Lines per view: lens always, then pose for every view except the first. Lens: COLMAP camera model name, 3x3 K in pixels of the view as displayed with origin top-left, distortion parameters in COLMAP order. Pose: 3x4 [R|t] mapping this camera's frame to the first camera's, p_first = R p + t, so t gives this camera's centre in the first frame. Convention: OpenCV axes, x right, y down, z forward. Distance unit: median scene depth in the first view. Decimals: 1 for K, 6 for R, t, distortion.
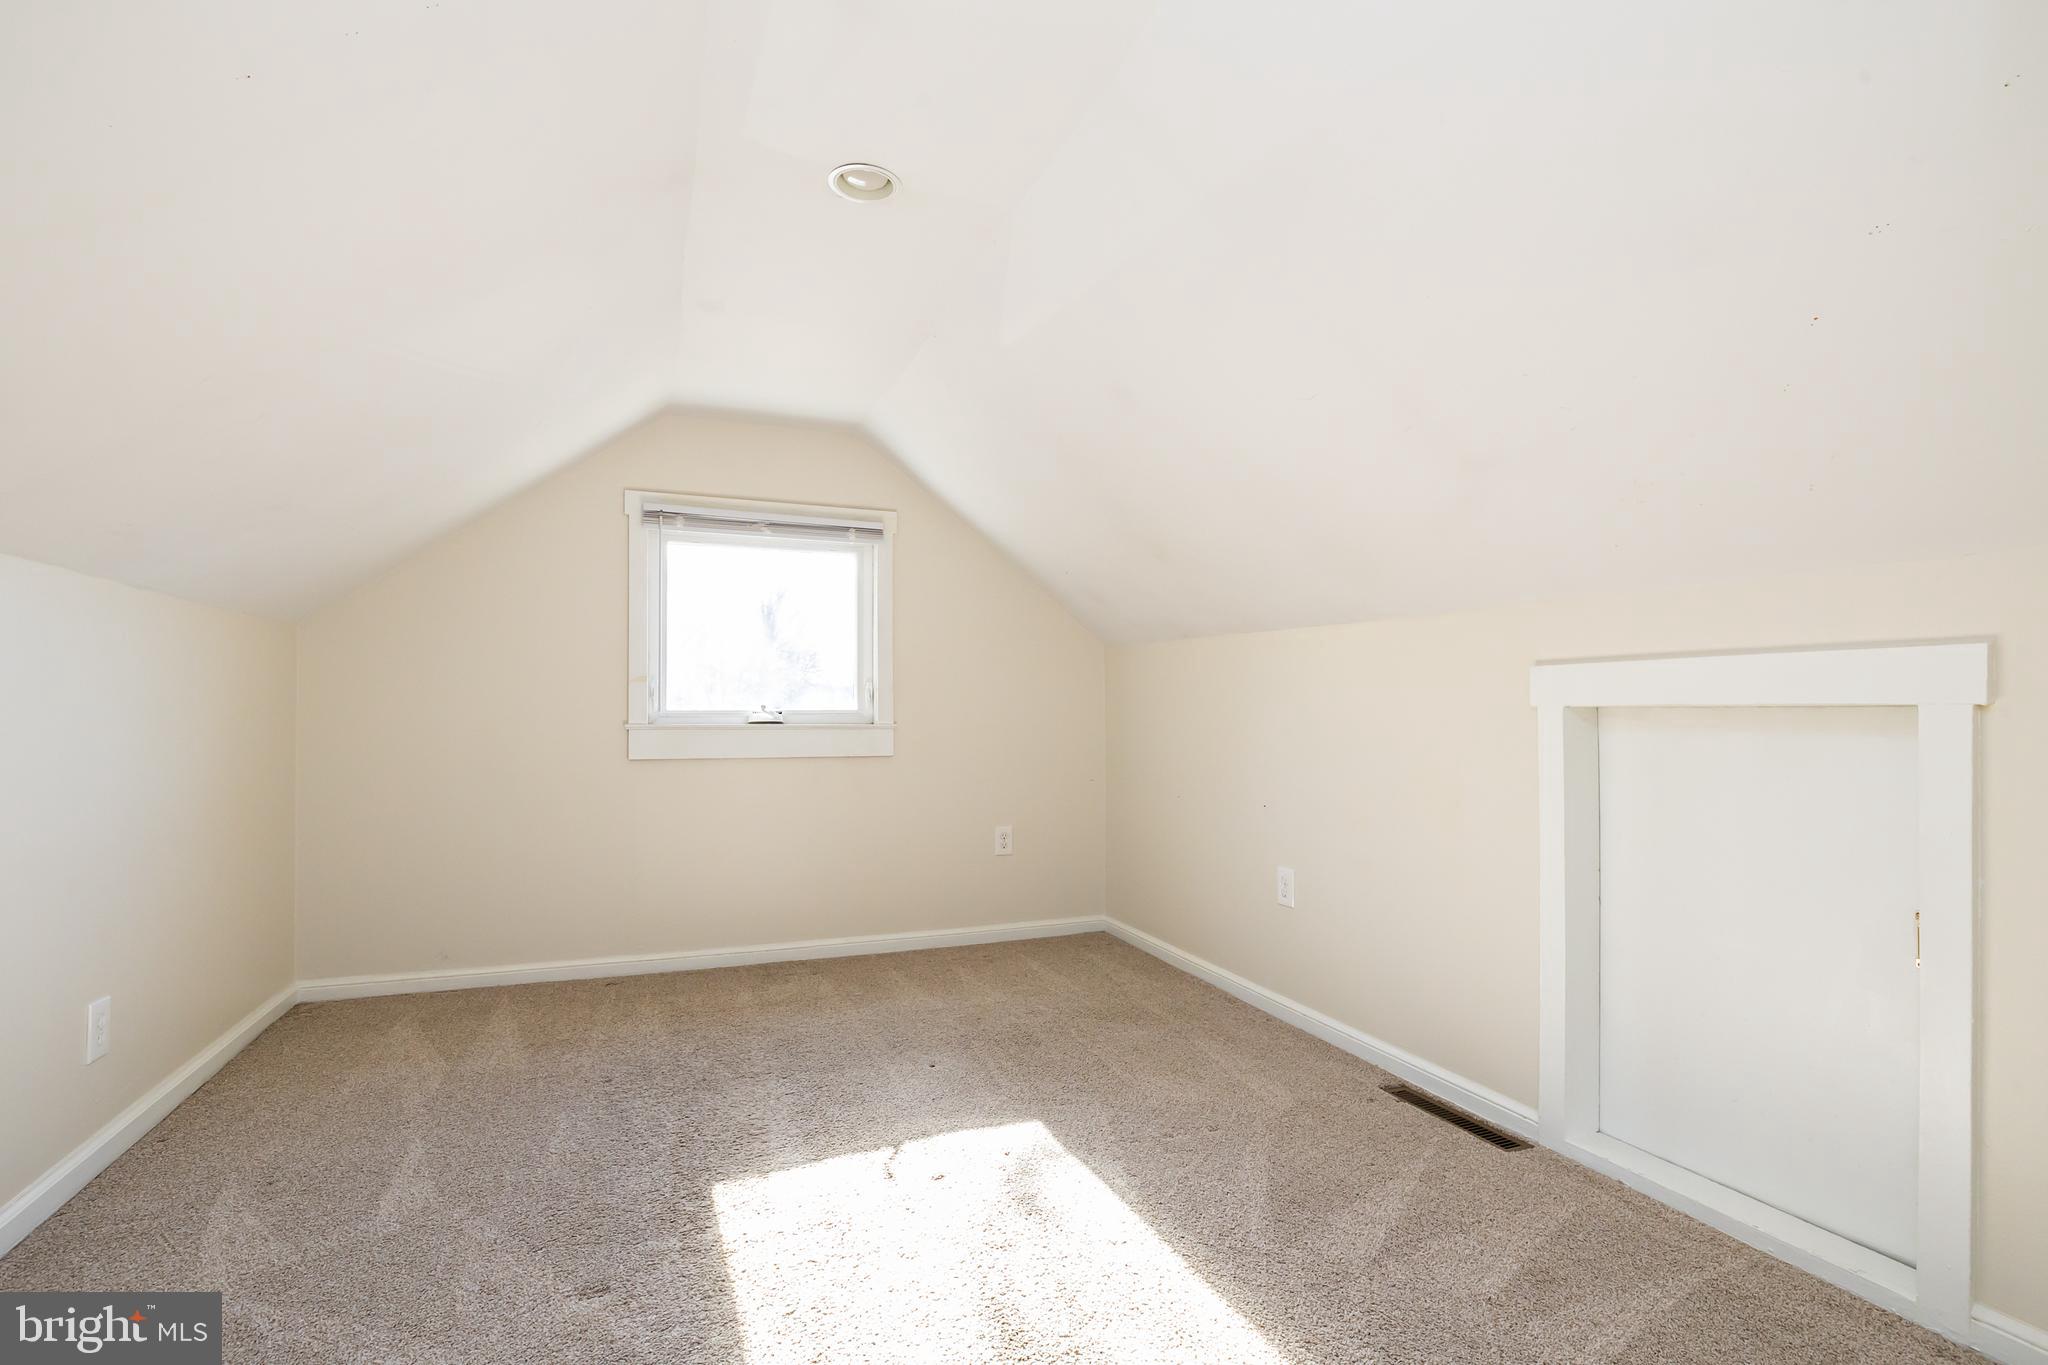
lens RADIAL K [[967.0, 0, 1024.8], [0, 967.0, 672.4], [0, 0, 1]] dist [-0.002012, 0.001328]
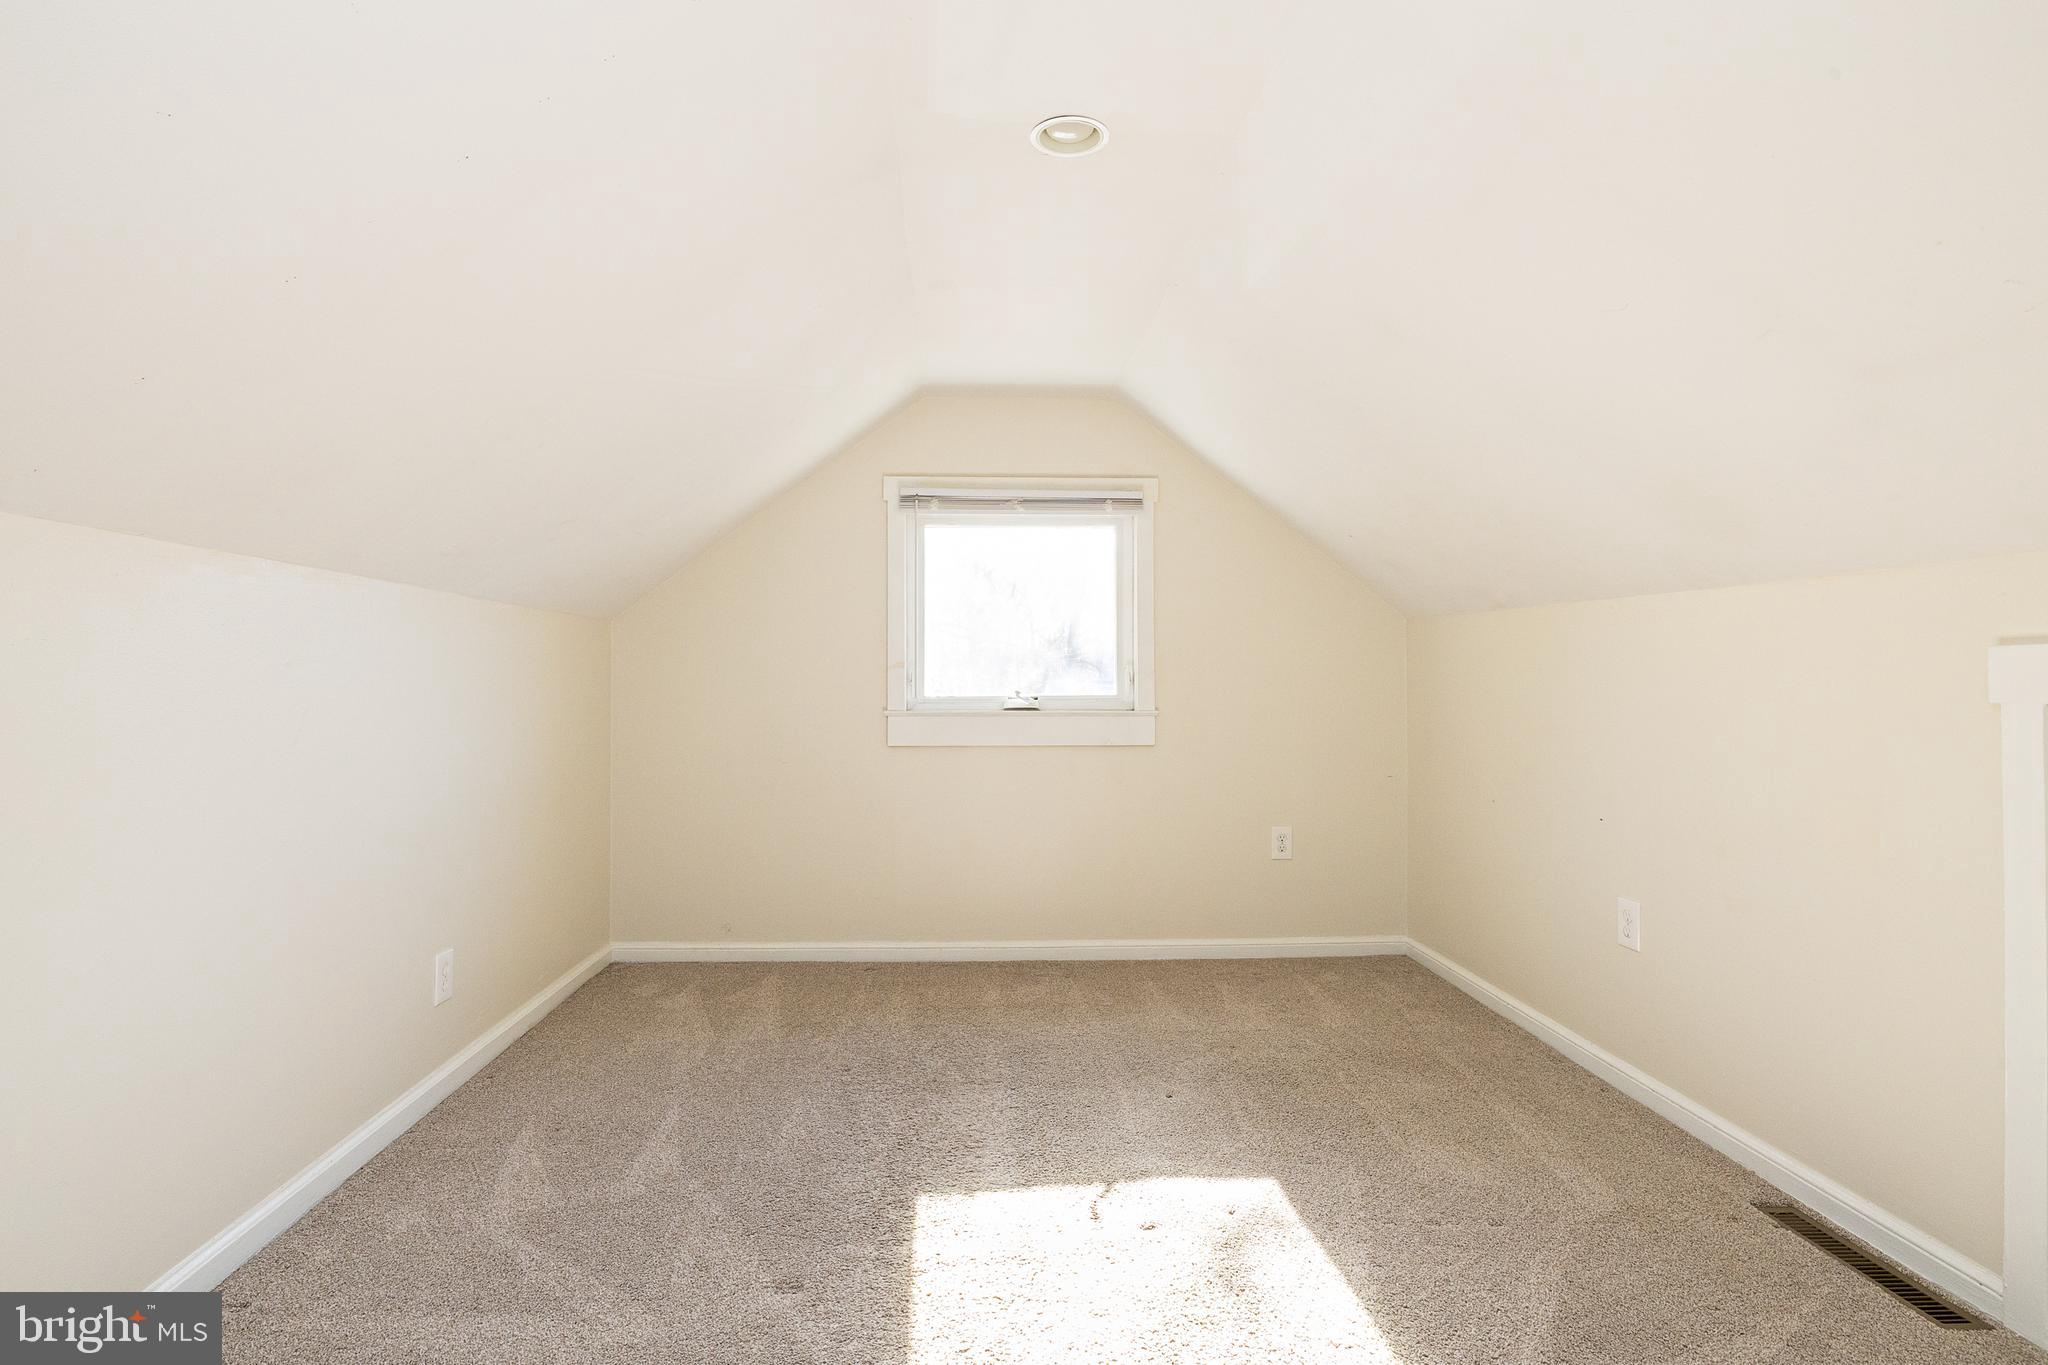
lens RADIAL K [[1039.1, 0, 1023.9], [0, 1039.1, 640.3], [0, 0, 1]] dist [-0.001473, 0.002138]
pose [[0.940812, -0.016068, -0.338547, 0.119306], [0.018152, 0.999831, 0.002992, -0.026705], [0.338441, -0.008961, 0.940945, 0.045140]]
